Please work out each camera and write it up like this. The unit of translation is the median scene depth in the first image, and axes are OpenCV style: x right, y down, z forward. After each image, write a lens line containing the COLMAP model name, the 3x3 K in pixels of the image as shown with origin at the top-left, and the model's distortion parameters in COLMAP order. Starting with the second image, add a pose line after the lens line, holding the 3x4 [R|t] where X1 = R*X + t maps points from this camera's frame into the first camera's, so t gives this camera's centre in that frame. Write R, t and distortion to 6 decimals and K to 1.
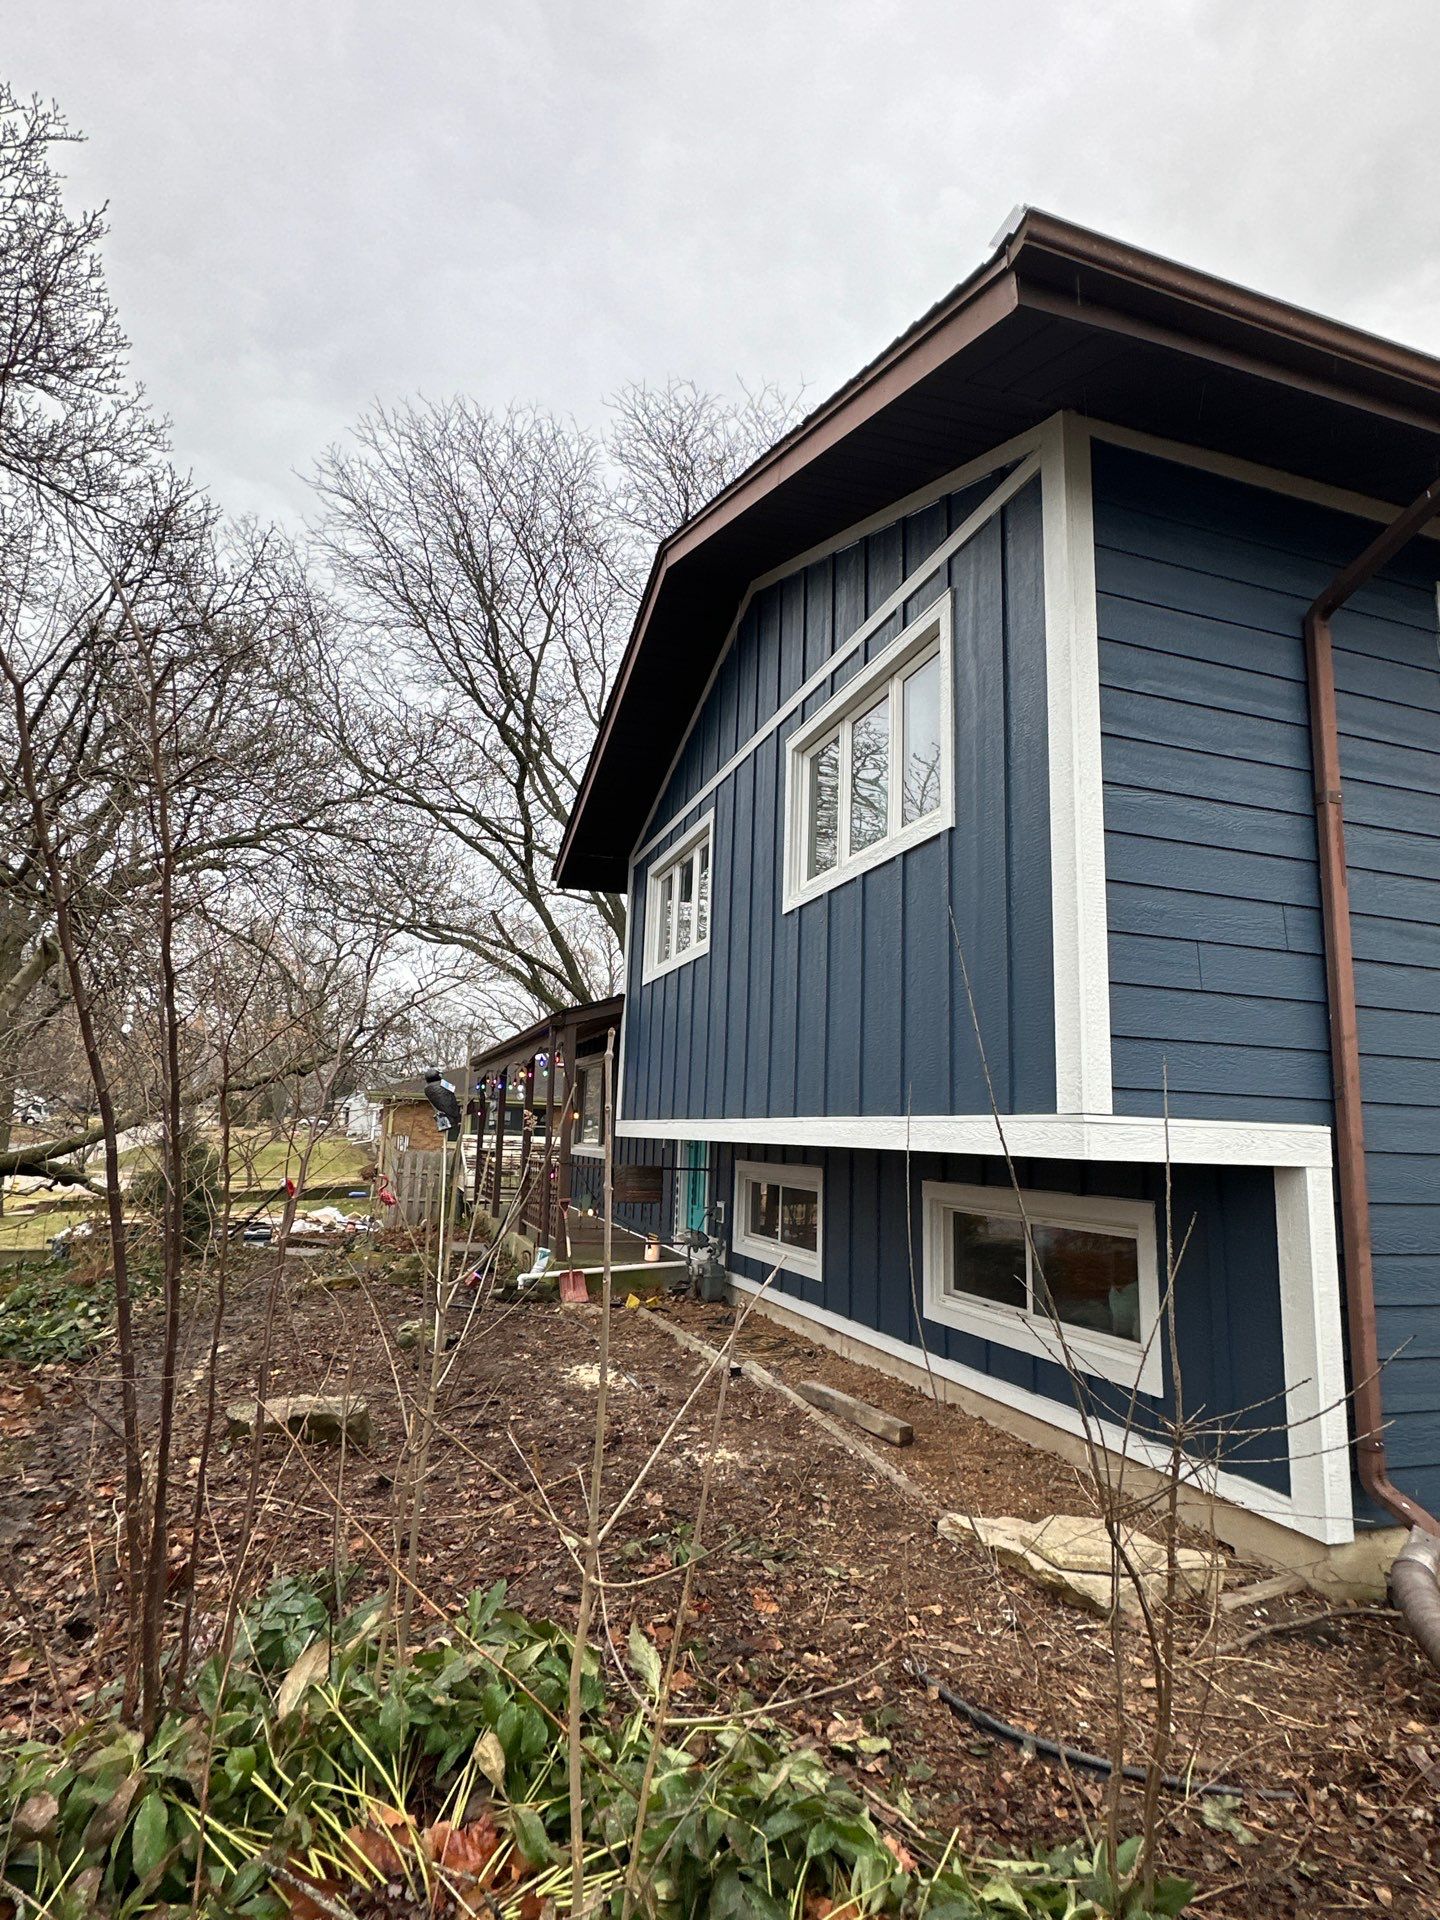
lens RADIAL K [[1032.9, 0, 714.3], [0, 1032.9, 962.7], [0, 0, 1]] dist [-0.001258, -0.001082]
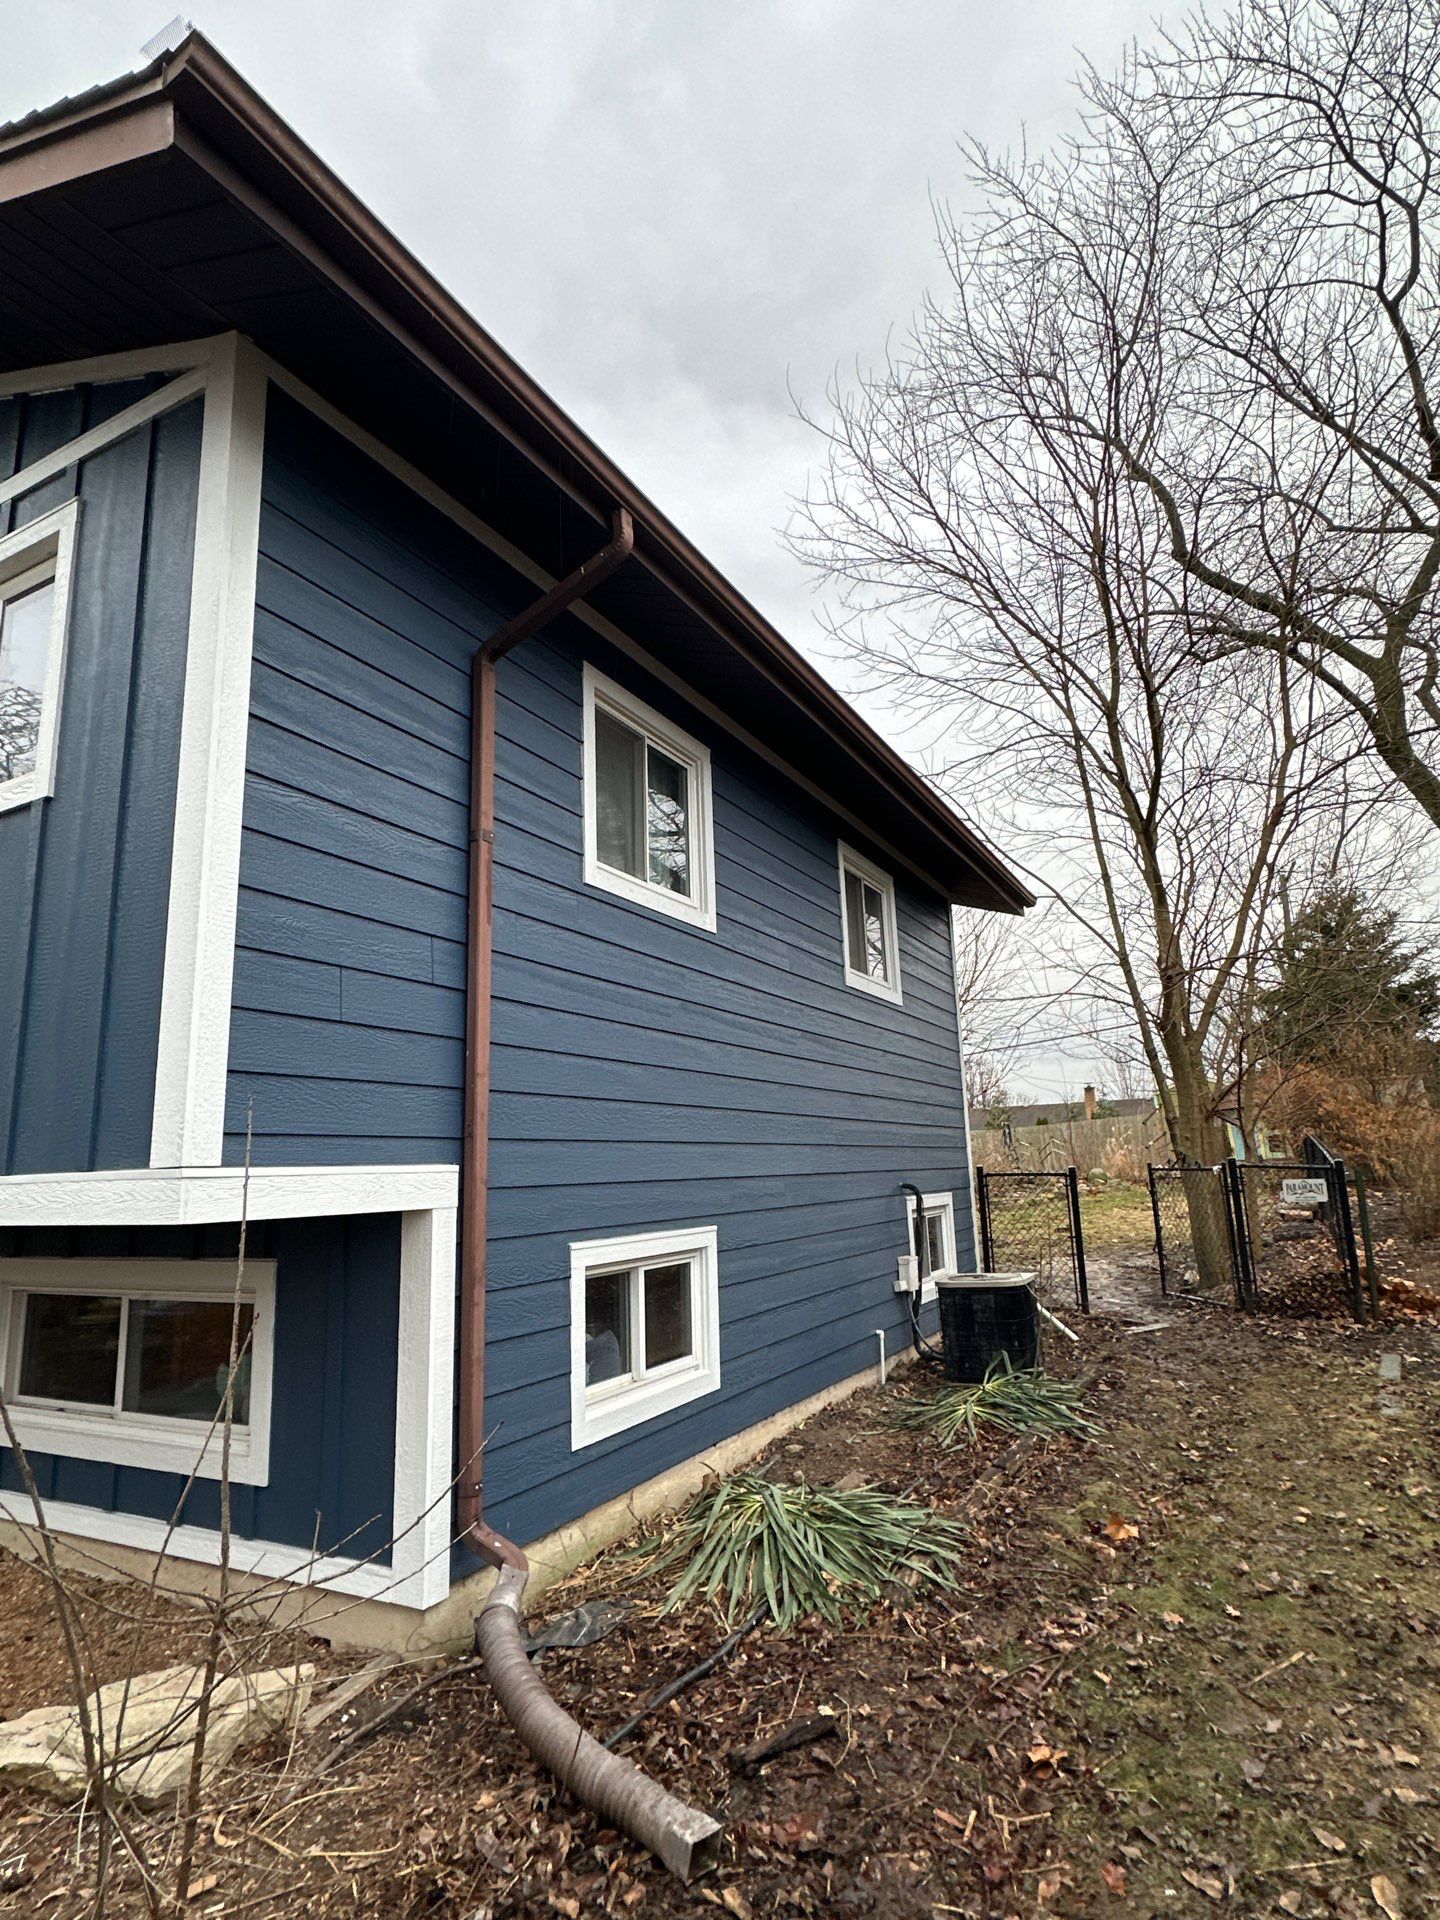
lens RADIAL K [[1040.4, 0, 731.4], [0, 1040.4, 965.5], [0, 0, 1]] dist [0.004989, 0.000697]
pose [[0.717232, 0.077244, 0.692540, 0.079723], [-0.057771, 0.997007, -0.051372, 0.005287], [-0.694436, -0.003164, 0.719548, 0.103977]]
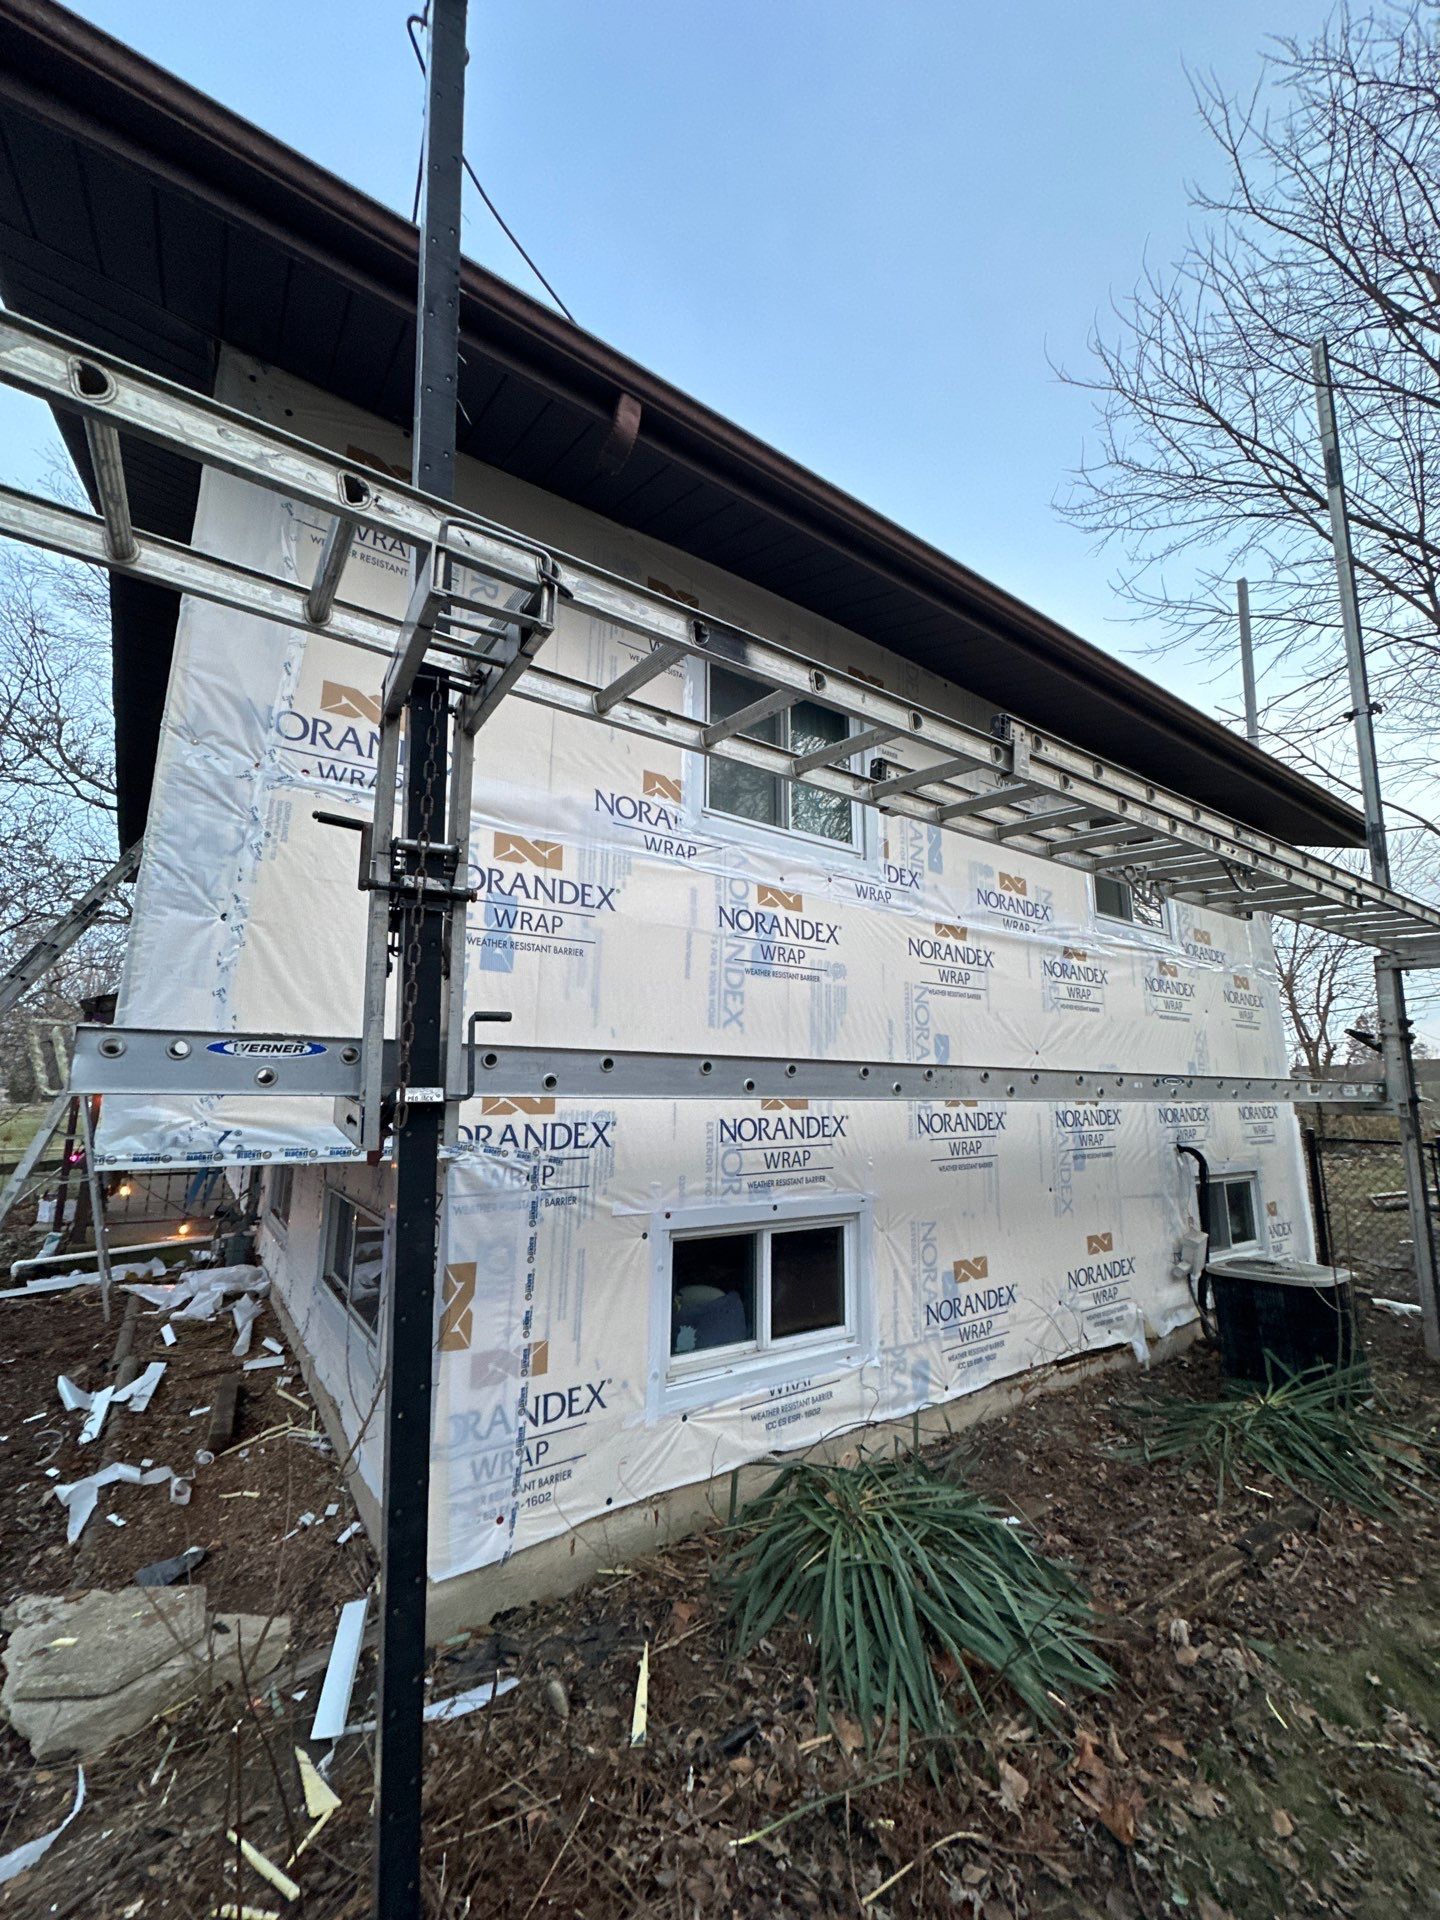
lens RADIAL K [[773.6, 0, 723.9], [0, 773.6, 961.0], [0, 0, 1]] dist [-0.003175, 0.001599]
pose [[0.959115, 0.029074, 0.281520, 0.604347], [-0.026081, 0.999556, -0.014374, 0.016628], [-0.281813, 0.006444, 0.959448, 0.247632]]
